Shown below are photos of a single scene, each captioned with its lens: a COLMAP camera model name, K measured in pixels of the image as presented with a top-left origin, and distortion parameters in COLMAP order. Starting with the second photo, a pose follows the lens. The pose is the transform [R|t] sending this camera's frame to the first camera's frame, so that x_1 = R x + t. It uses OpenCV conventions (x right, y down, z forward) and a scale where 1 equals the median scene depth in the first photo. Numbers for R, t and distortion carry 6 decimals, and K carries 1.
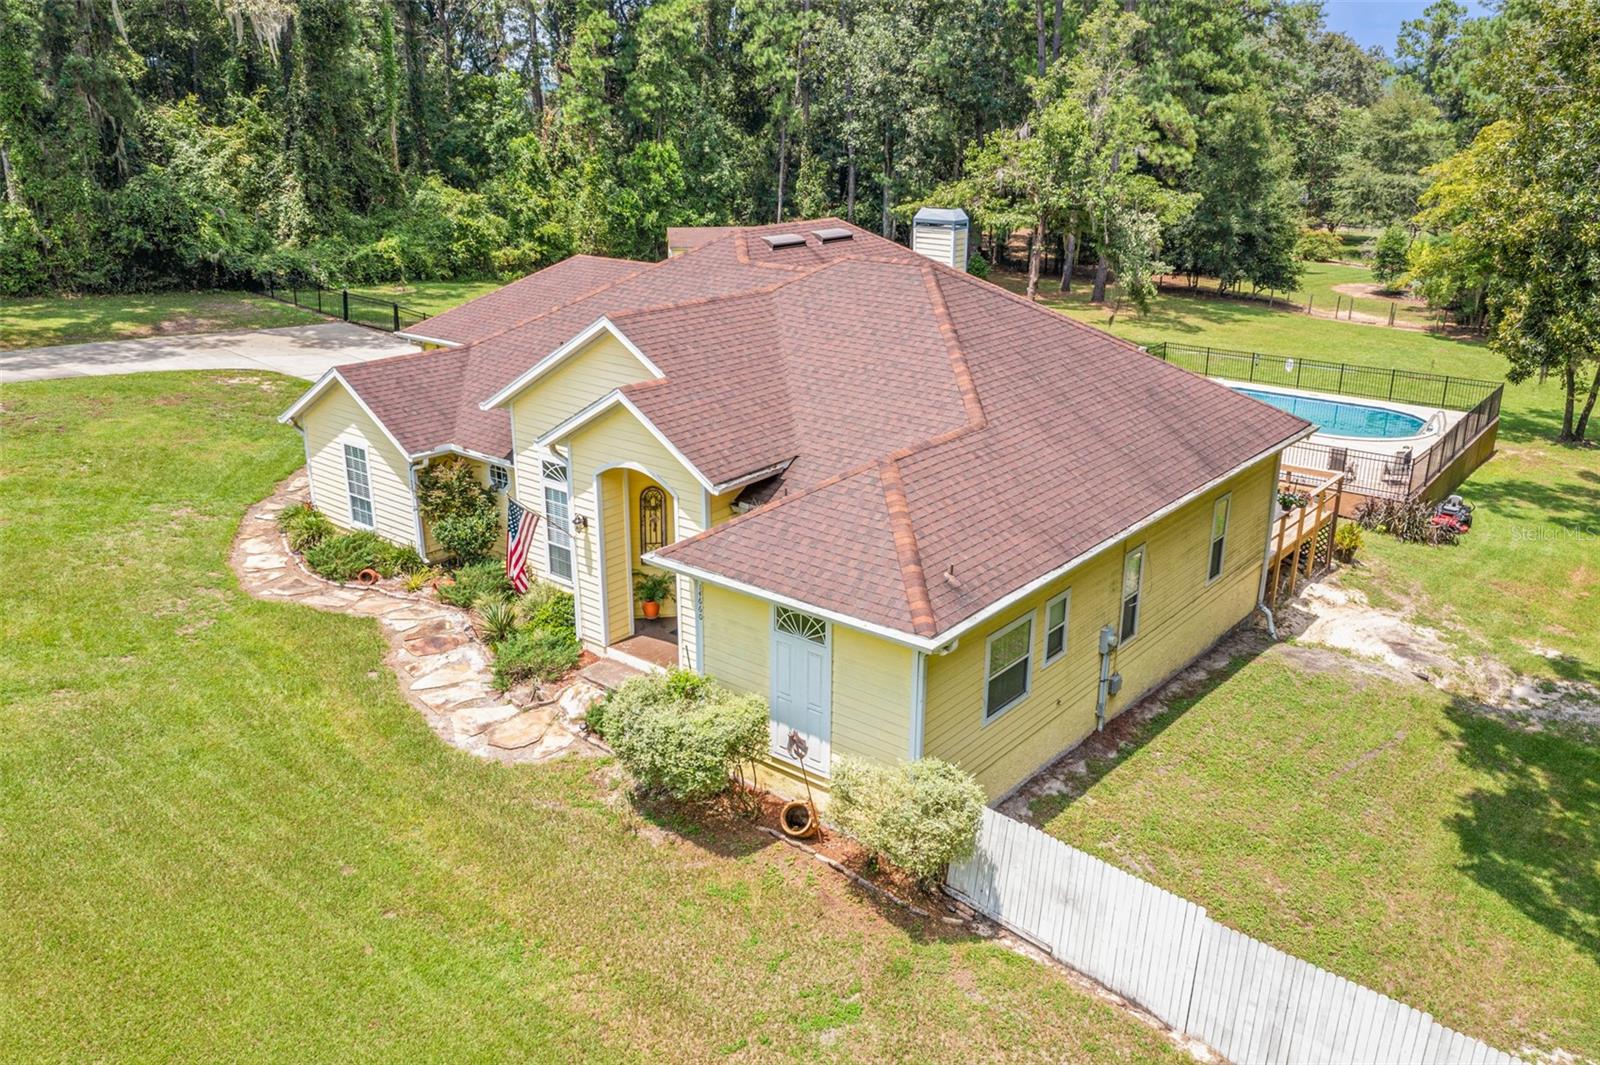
lens RADIAL K [[1272.3, 0, 803.3], [0, 1272.3, 528.5], [0, 0, 1]] dist [-0.010561, 0.005984]
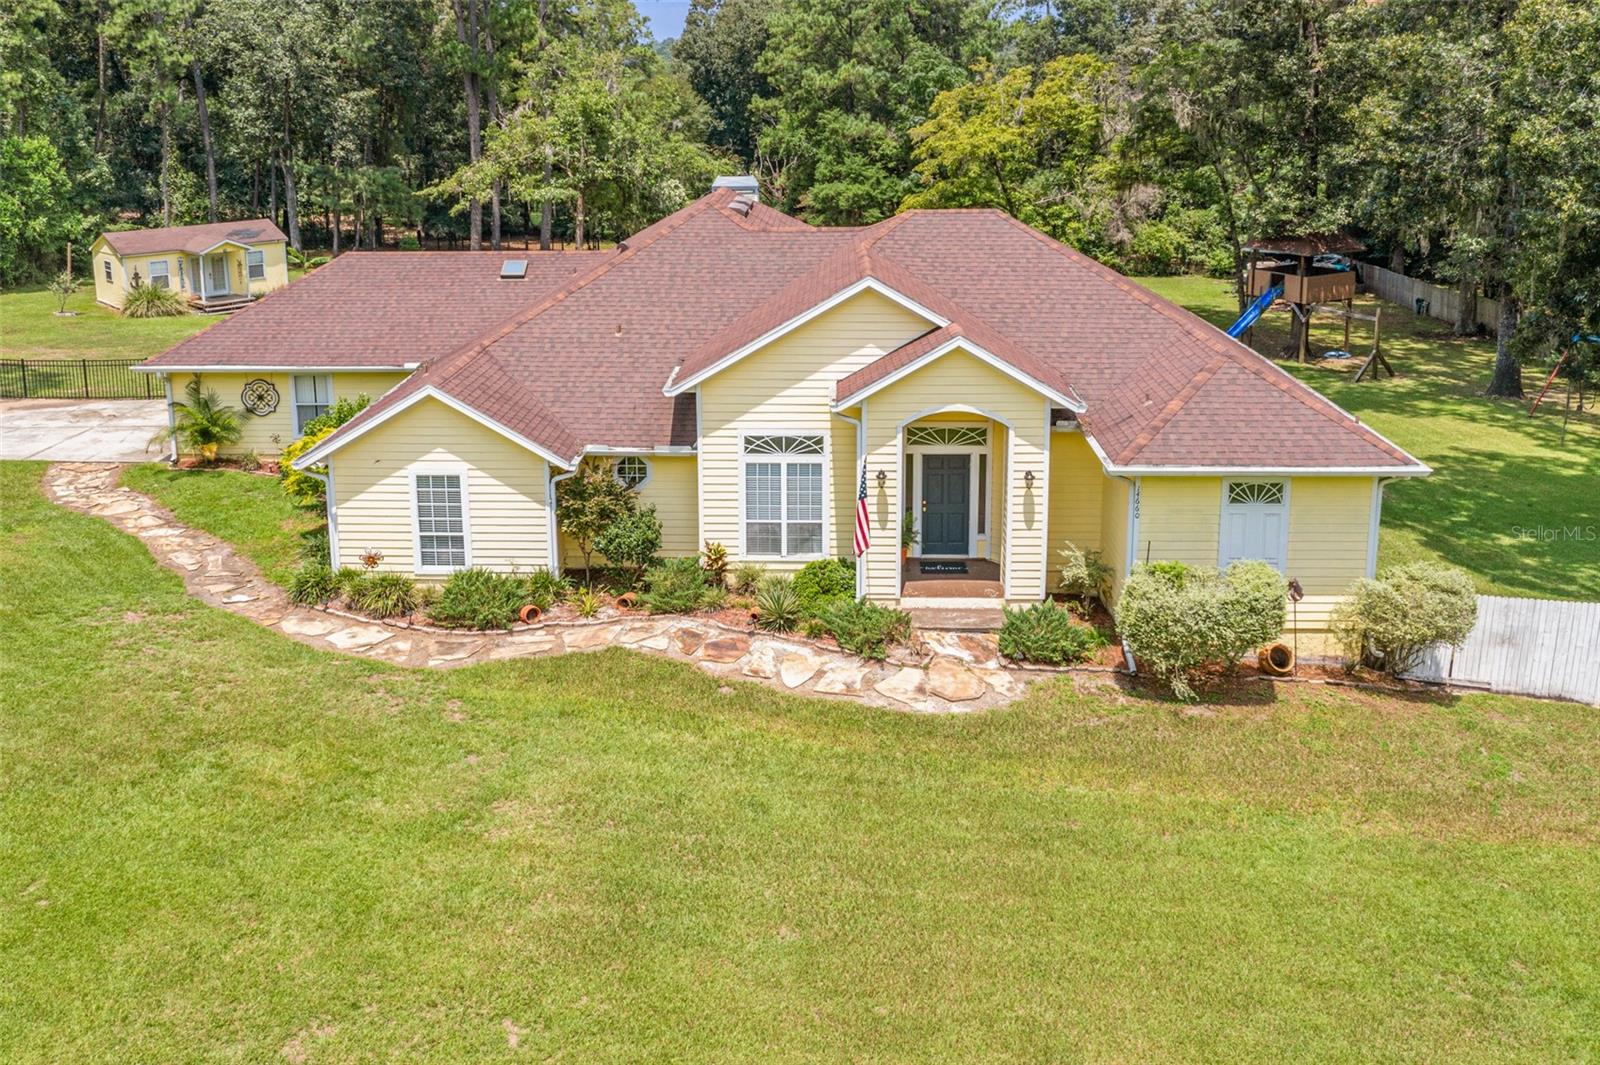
lens RADIAL K [[1316.9, 0, 779.1], [0, 1316.9, 337.4], [0, 0, 1]] dist [-0.007428, 0.006526]
pose [[0.795633, -0.127510, 0.592207, -0.520723], [0.206616, 0.976096, -0.067424, -0.036561], [-0.569454, 0.176004, 0.802960, 0.119044]]
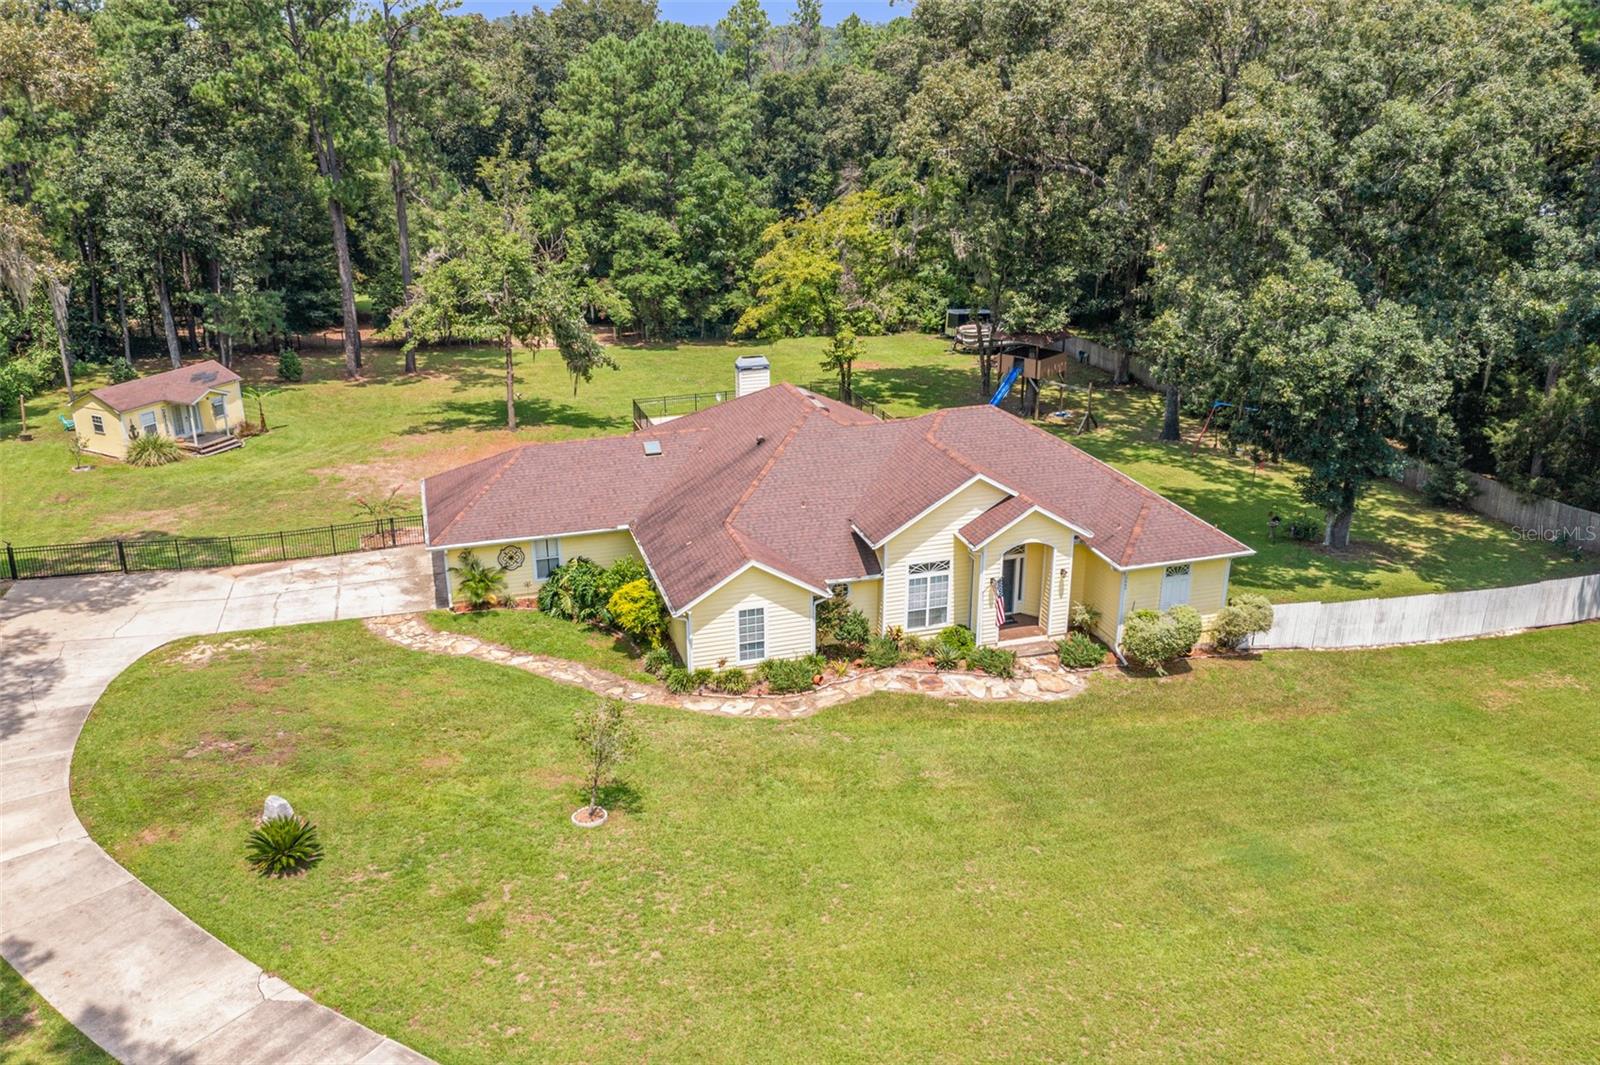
lens RADIAL K [[1272.3, 0, 799.5], [0, 1272.3, 526.9], [0, 0, 1]] dist [-0.010561, 0.005984]
pose [[0.554769, -0.296616, 0.777336, -1.096563], [0.273403, 0.947400, 0.166387, -0.292555], [-0.785801, 0.120220, 0.606683, 0.046654]]
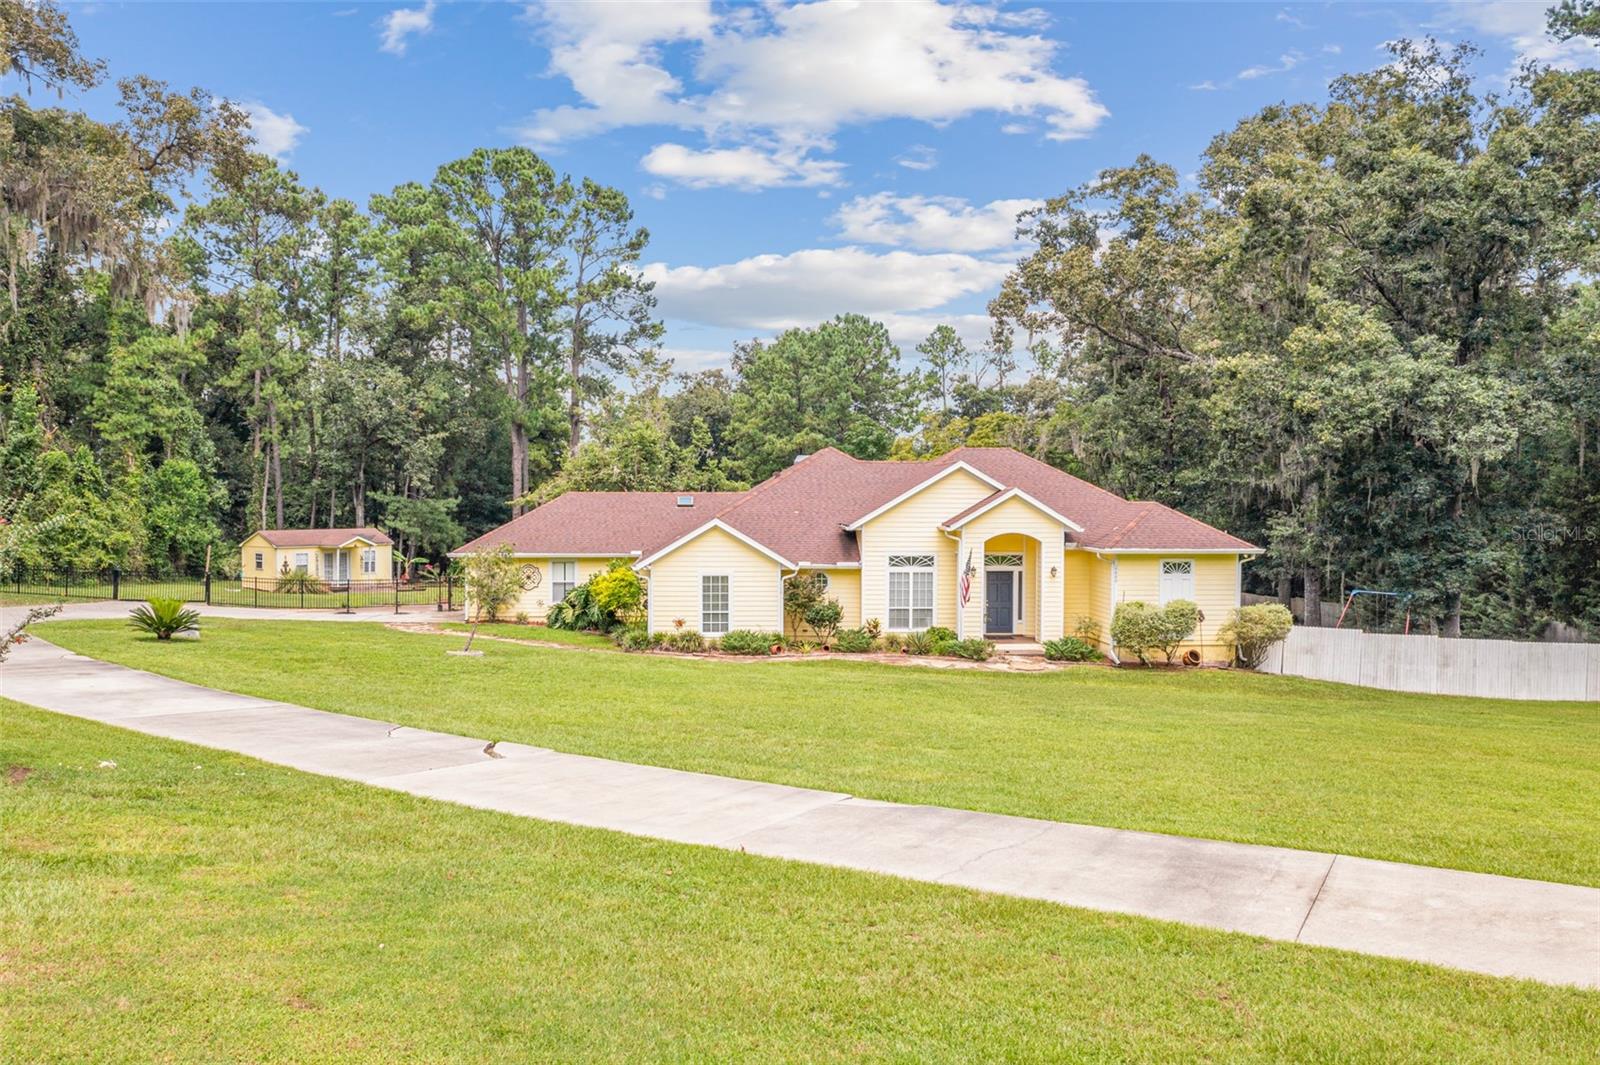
lens RADIAL K [[1272.3, 0, 804.2], [0, 1272.3, 538.0], [0, 0, 1]] dist [-0.010561, 0.005984]
pose [[0.715619, -0.025126, 0.698038, -0.989513], [0.226080, 0.953890, -0.197440, 0.155809], [-0.660891, 0.299104, 0.688302, -0.056650]]
